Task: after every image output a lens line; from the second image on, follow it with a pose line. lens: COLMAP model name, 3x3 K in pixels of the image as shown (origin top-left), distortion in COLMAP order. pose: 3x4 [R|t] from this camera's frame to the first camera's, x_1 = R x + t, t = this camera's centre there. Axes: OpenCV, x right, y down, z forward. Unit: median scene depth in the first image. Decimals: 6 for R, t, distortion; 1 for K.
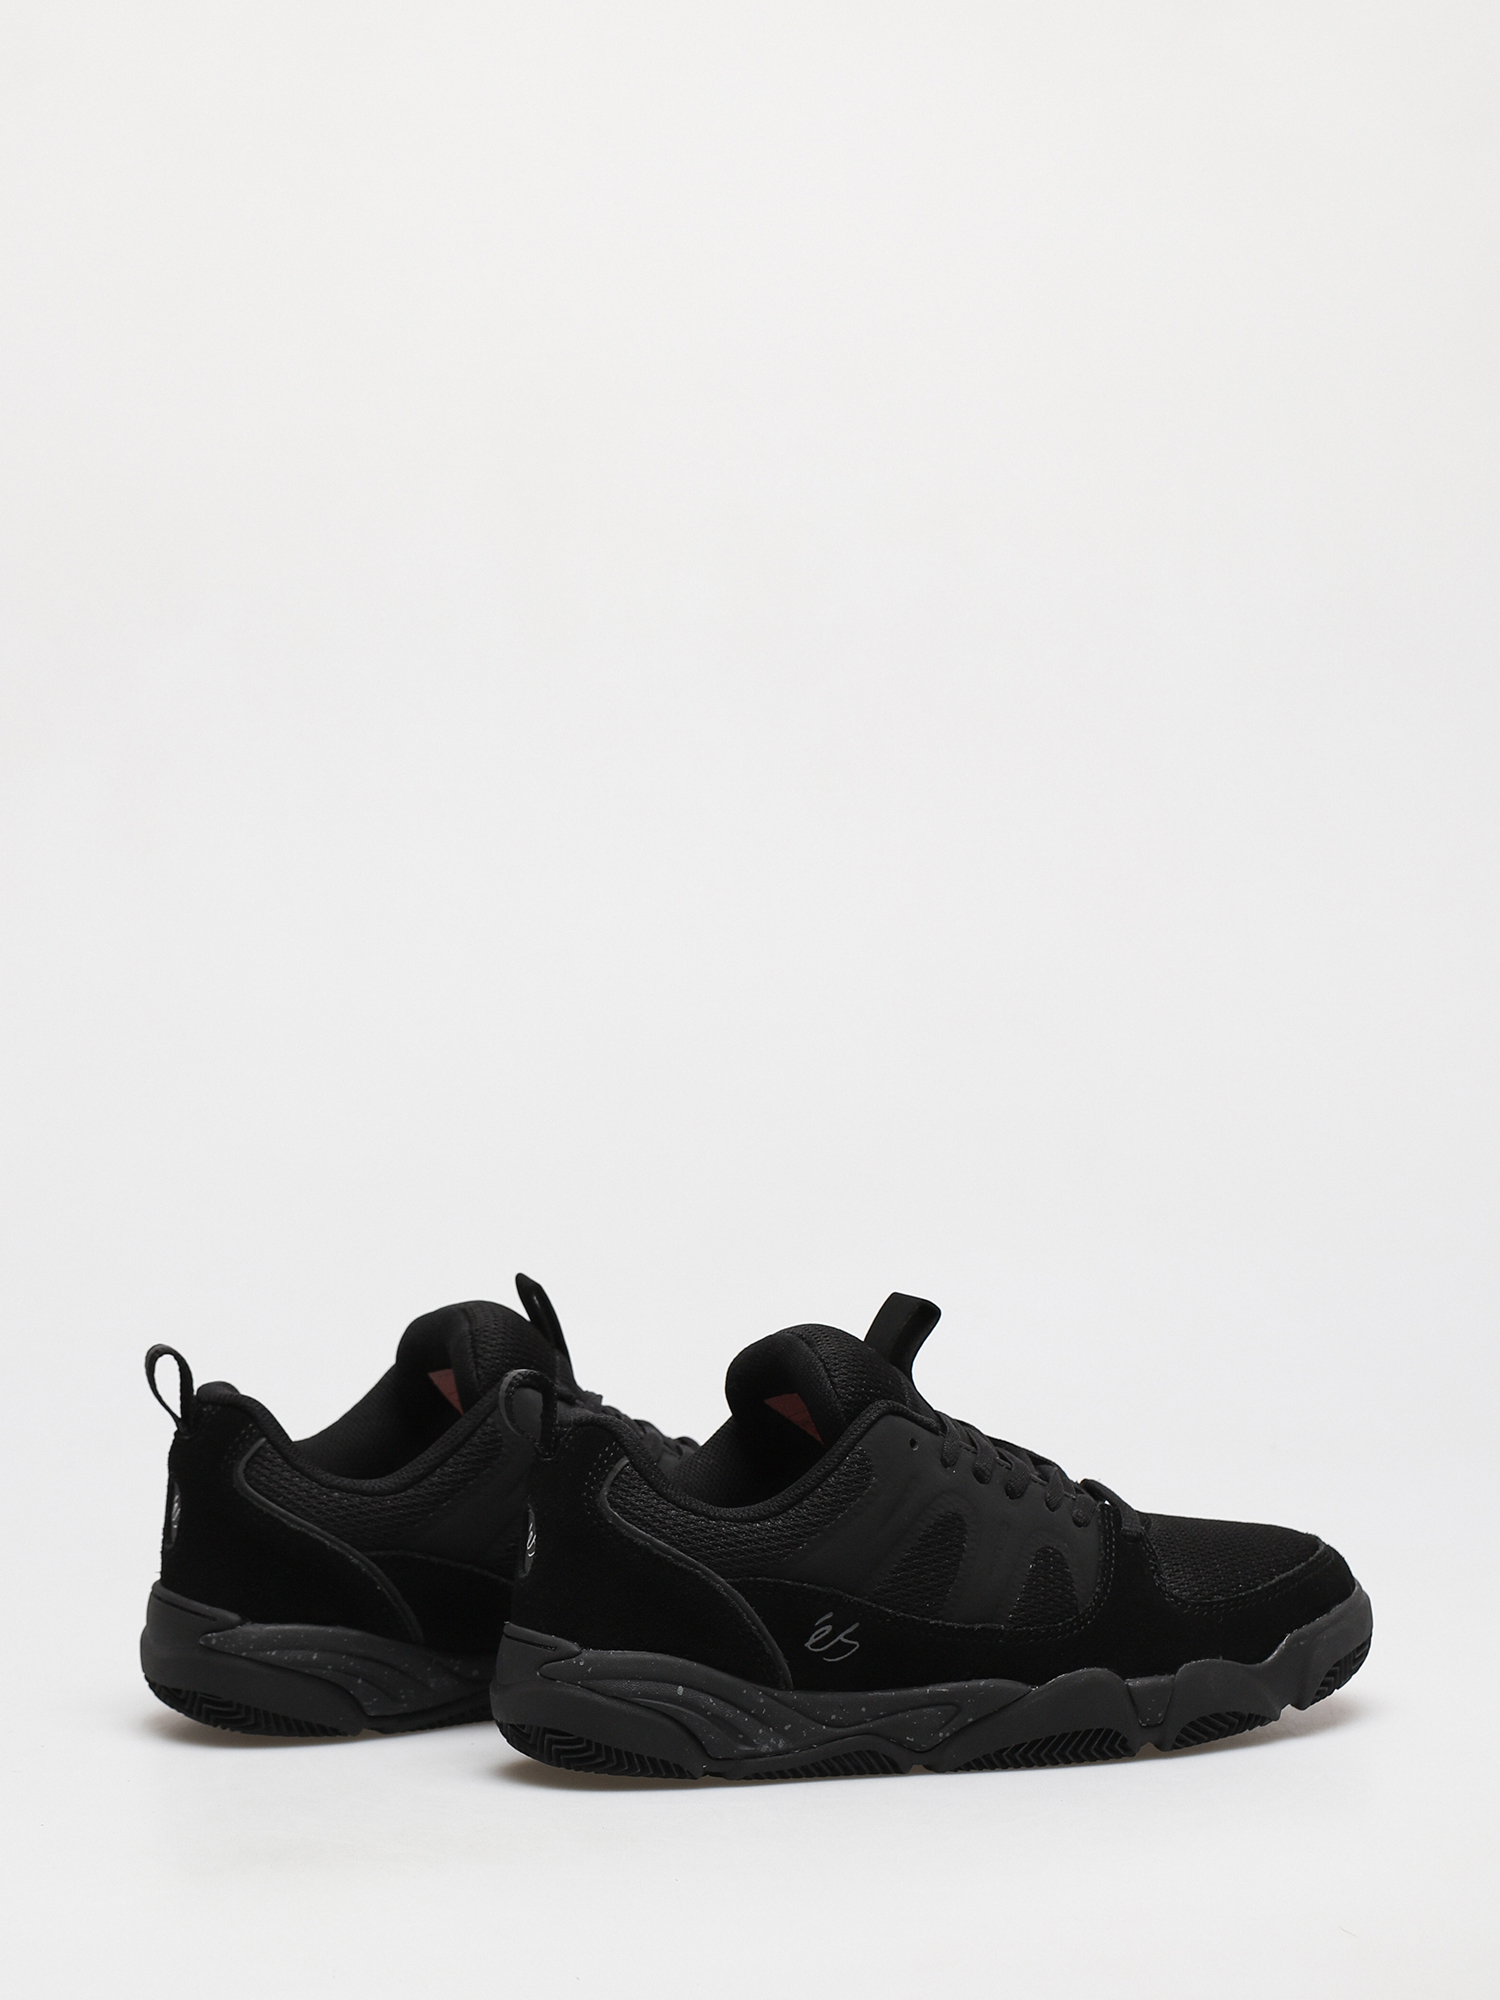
lens RADIAL K [[7858.7, 0, 750.0], [0, 7858.7, 1000.0], [0, 0, 1]] dist [-0.147601, -3.516865]
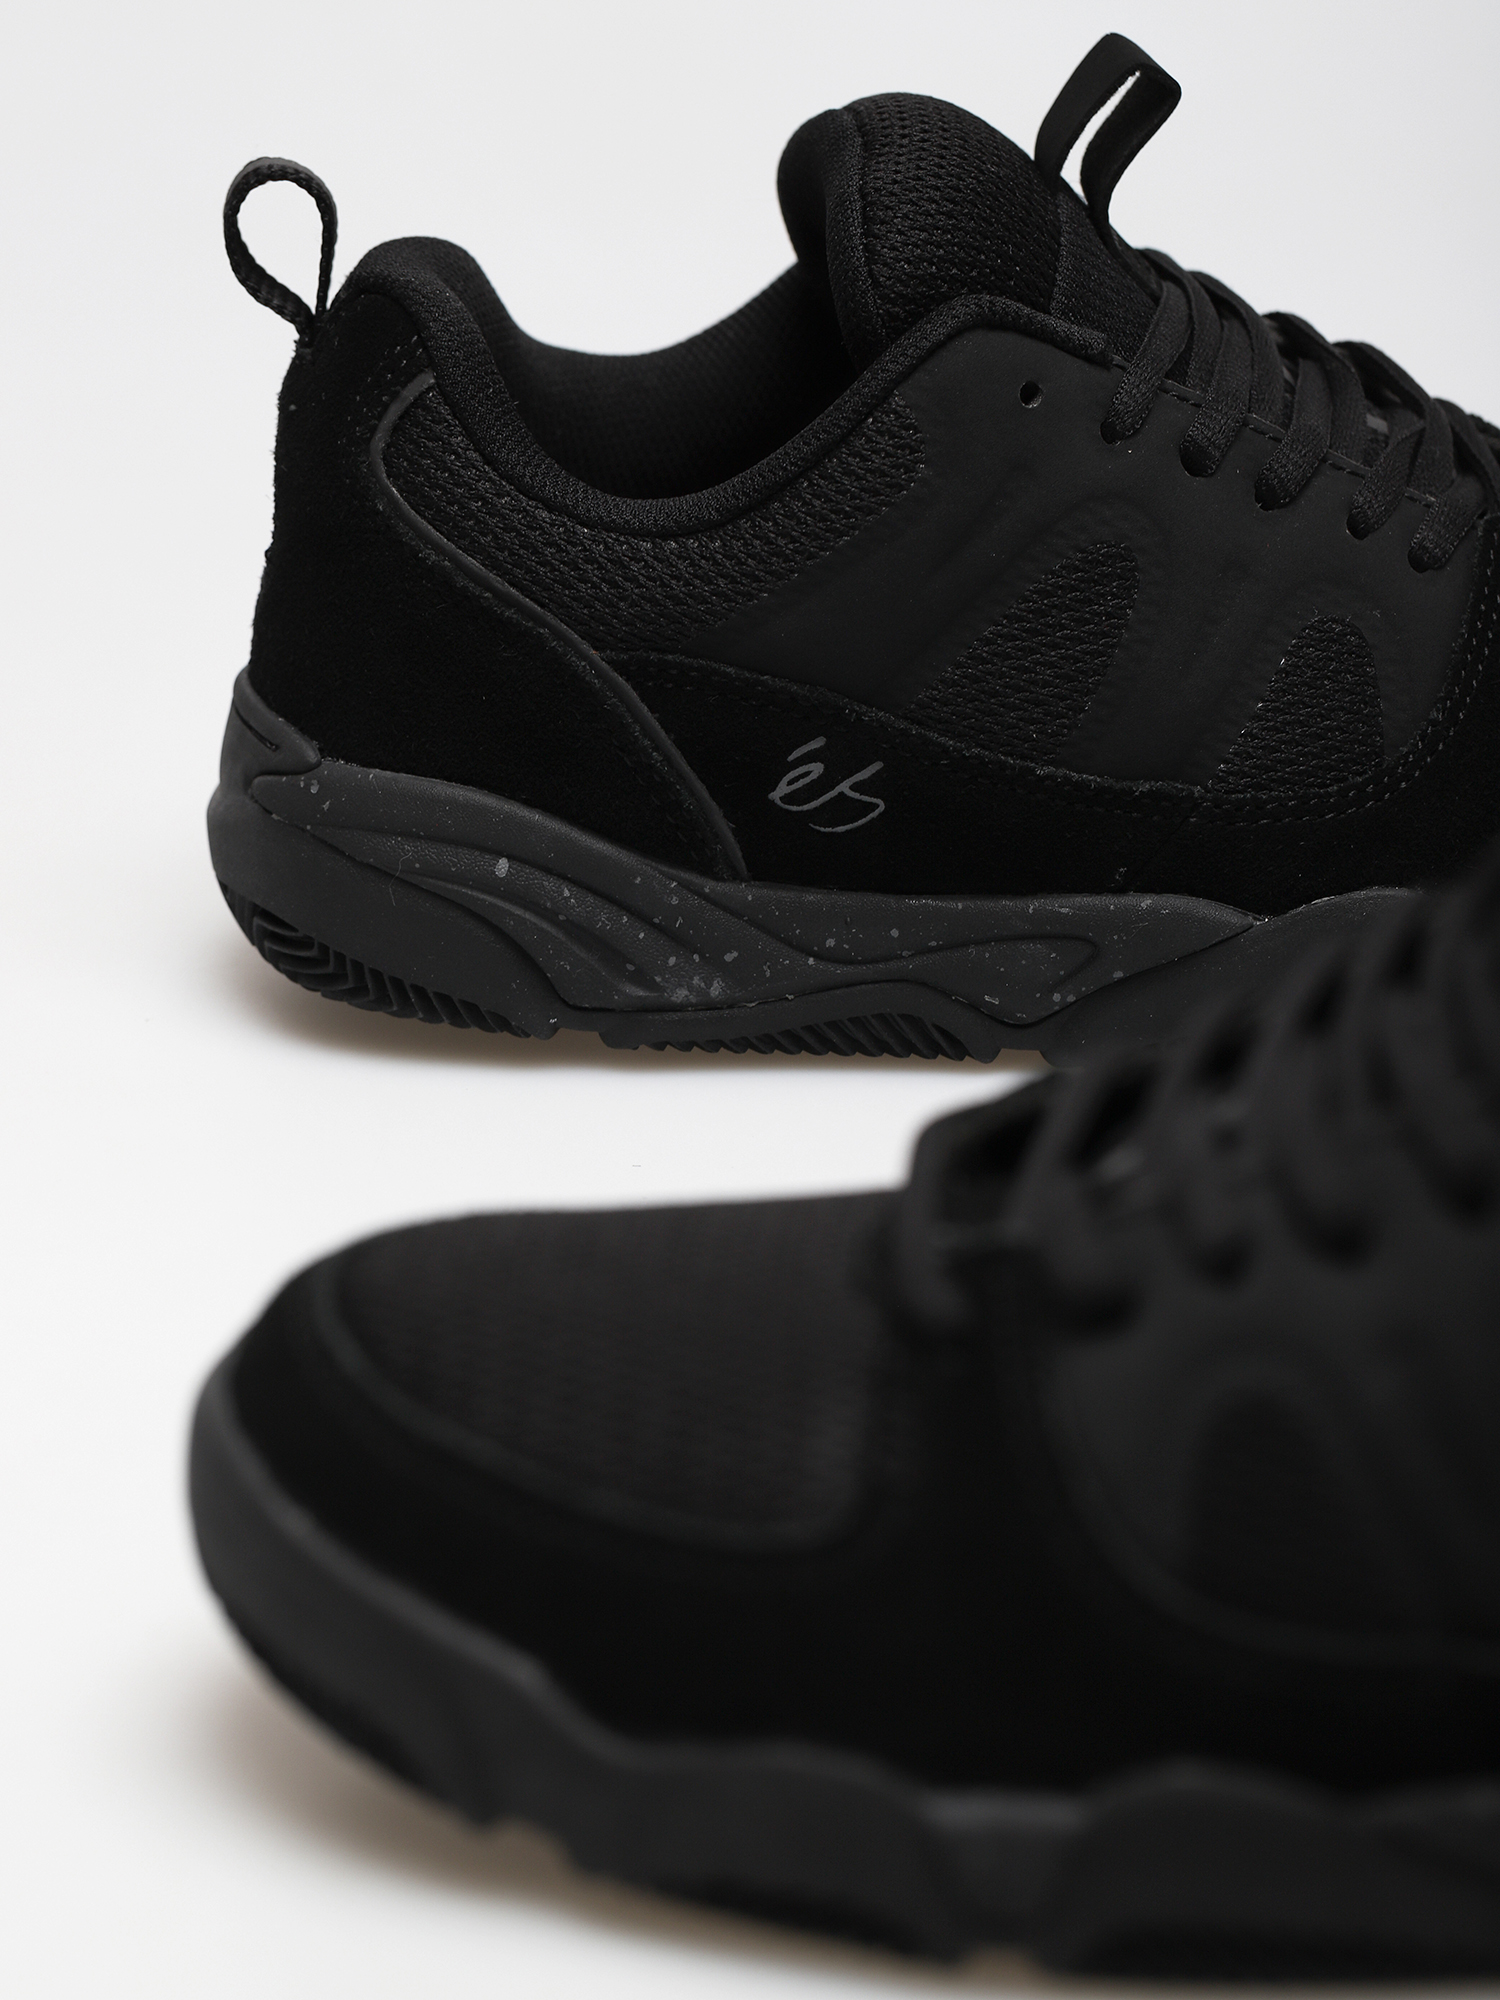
lens RADIAL K [[7858.7, 0, 750.0], [0, 7858.7, 1000.0], [0, 0, 1]] dist [-0.147601, -3.516865]
pose [[0.957014, 0.116080, -0.265800, 0.134136], [-0.037733, 0.958460, 0.282720, -0.040861], [0.287577, -0.260537, 0.921640, 0.556085]]
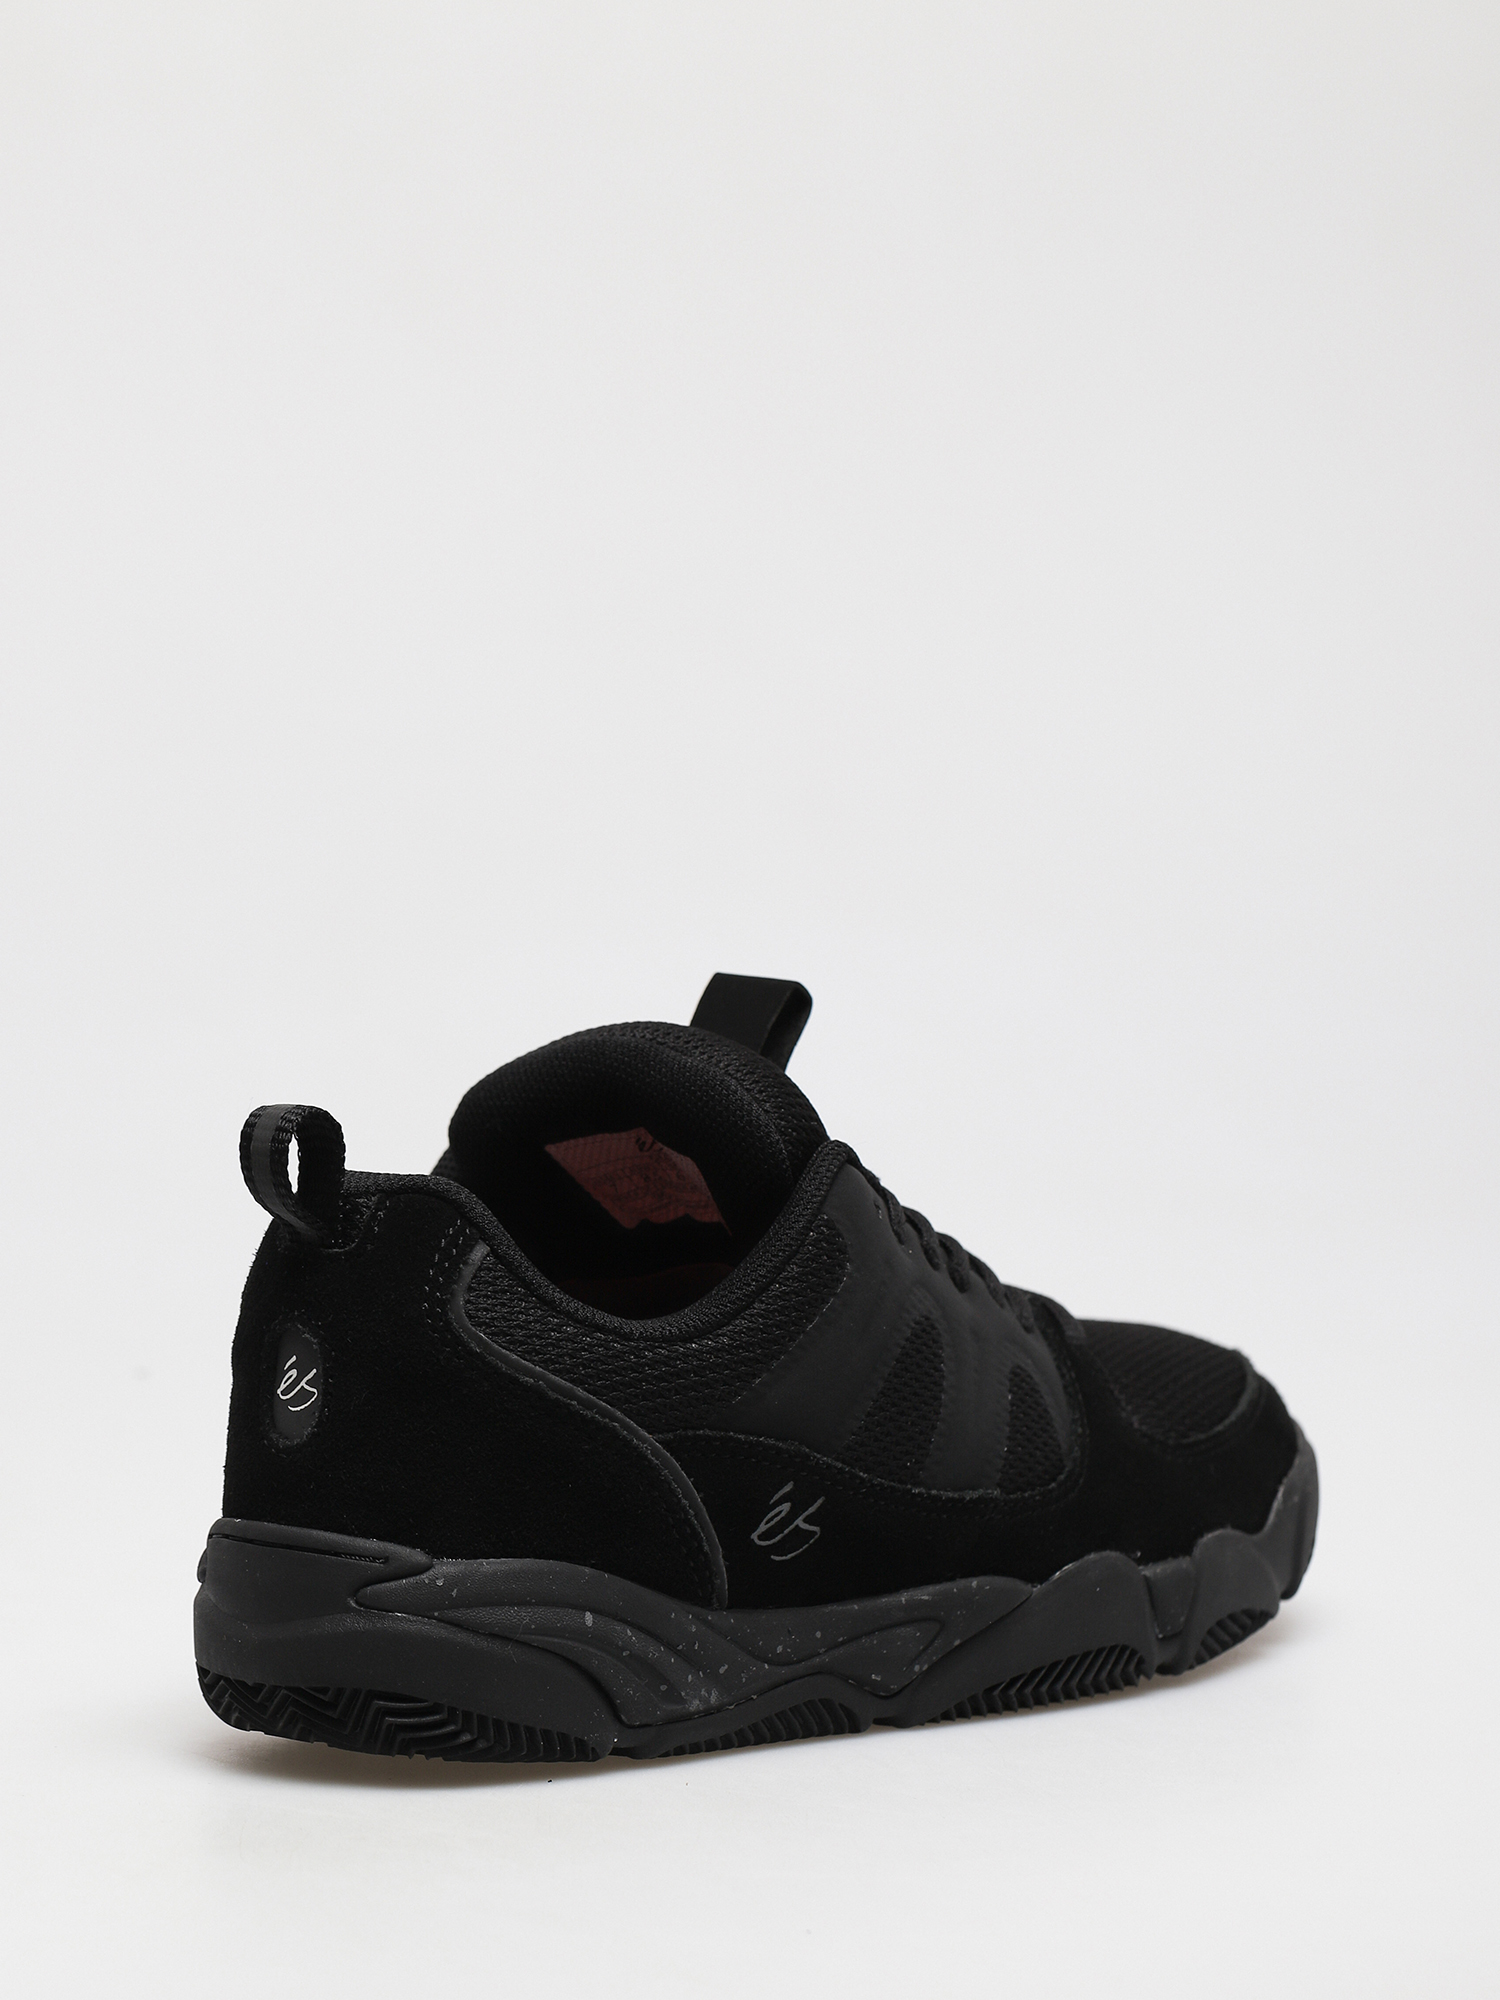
lens RADIAL K [[7858.7, 0, 750.0], [0, 7858.7, 1000.0], [0, 0, 1]] dist [-0.147601, -3.516865]
pose [[0.891396, -0.014505, 0.452994, -0.274658], [0.003363, 0.999672, 0.025392, 0.023783], [-0.453214, -0.021111, 0.891152, 0.445093]]
